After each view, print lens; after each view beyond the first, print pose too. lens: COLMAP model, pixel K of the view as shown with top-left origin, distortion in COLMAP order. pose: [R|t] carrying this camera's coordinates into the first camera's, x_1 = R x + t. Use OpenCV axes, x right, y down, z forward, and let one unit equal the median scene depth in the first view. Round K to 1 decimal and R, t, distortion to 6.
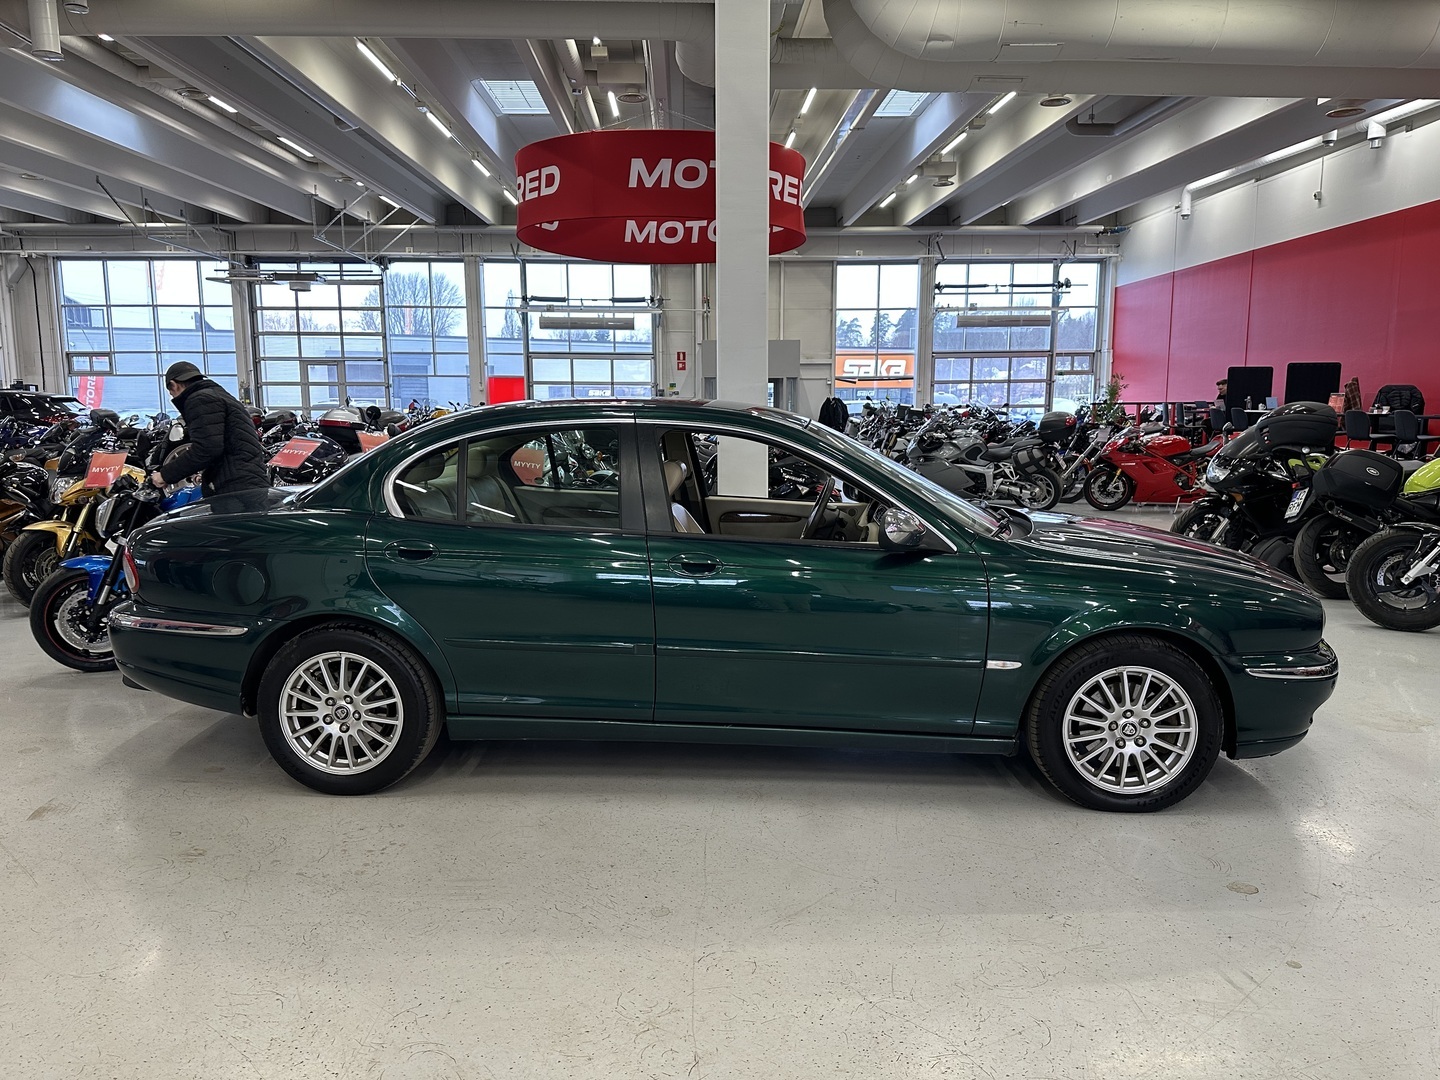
lens RADIAL K [[1012.0, 0, 720.0], [0, 1012.0, 540.0], [0, 0, 1]] dist [-0.011525, -0.006437]
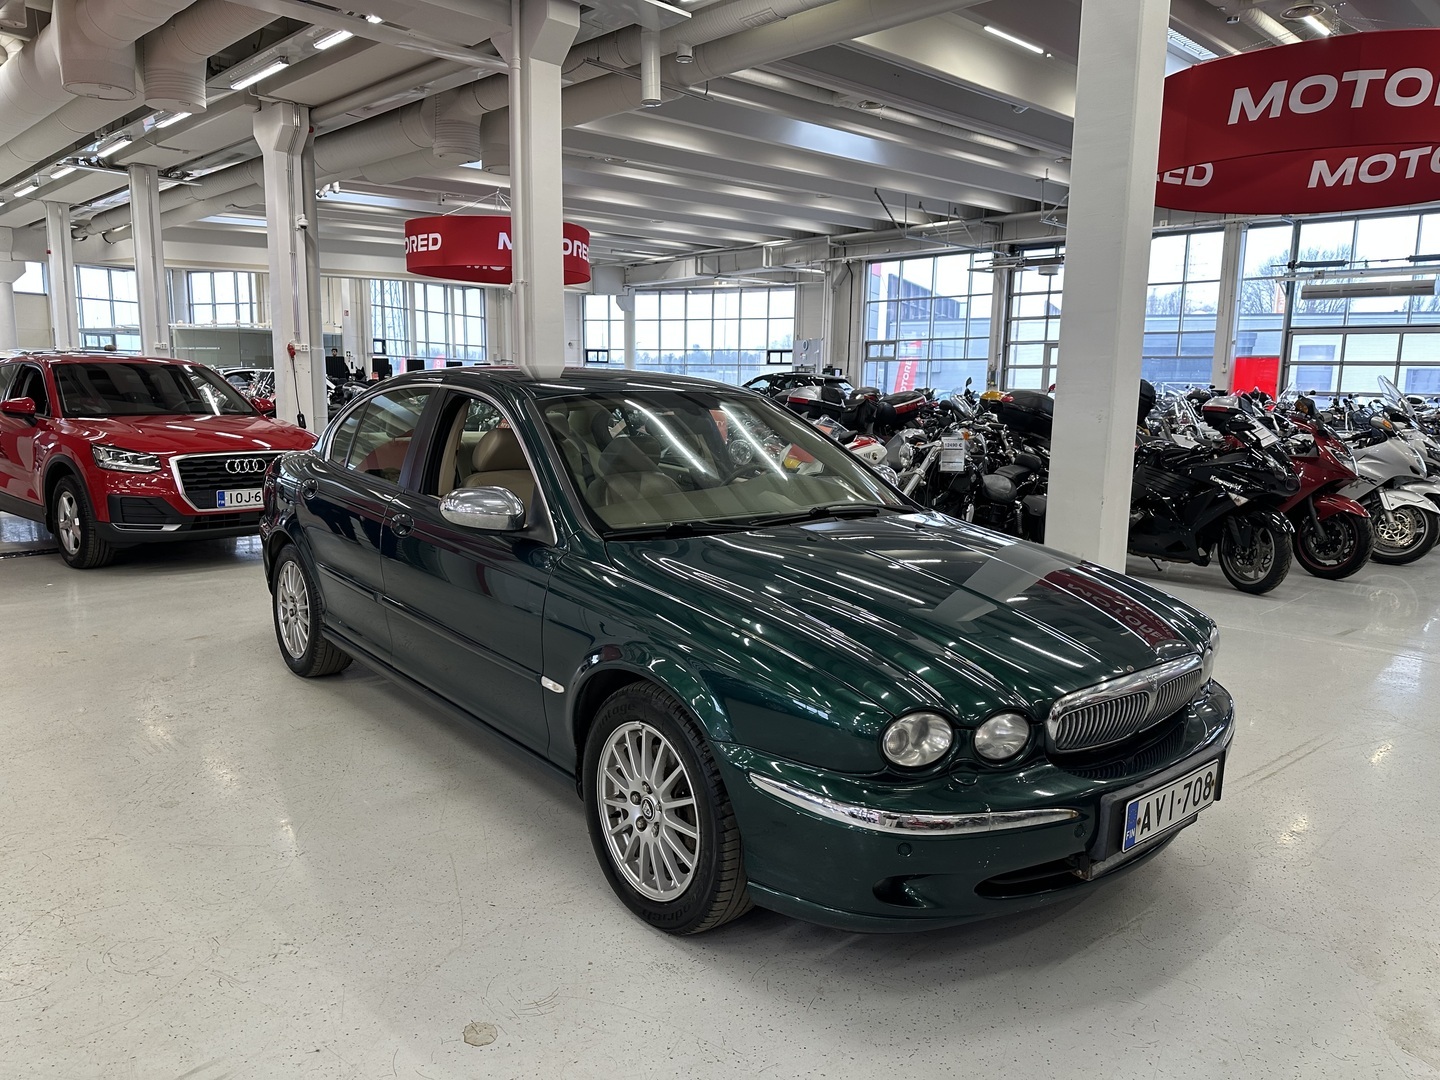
lens RADIAL K [[1012.0, 0, 720.0], [0, 1012.0, 540.0], [0, 0, 1]] dist [-0.011525, -0.006437]
pose [[0.685494, 0.112305, -0.719365, 0.116638], [-0.100929, 0.993150, 0.058871, -0.007526], [0.721049, 0.032250, 0.692133, 0.061849]]
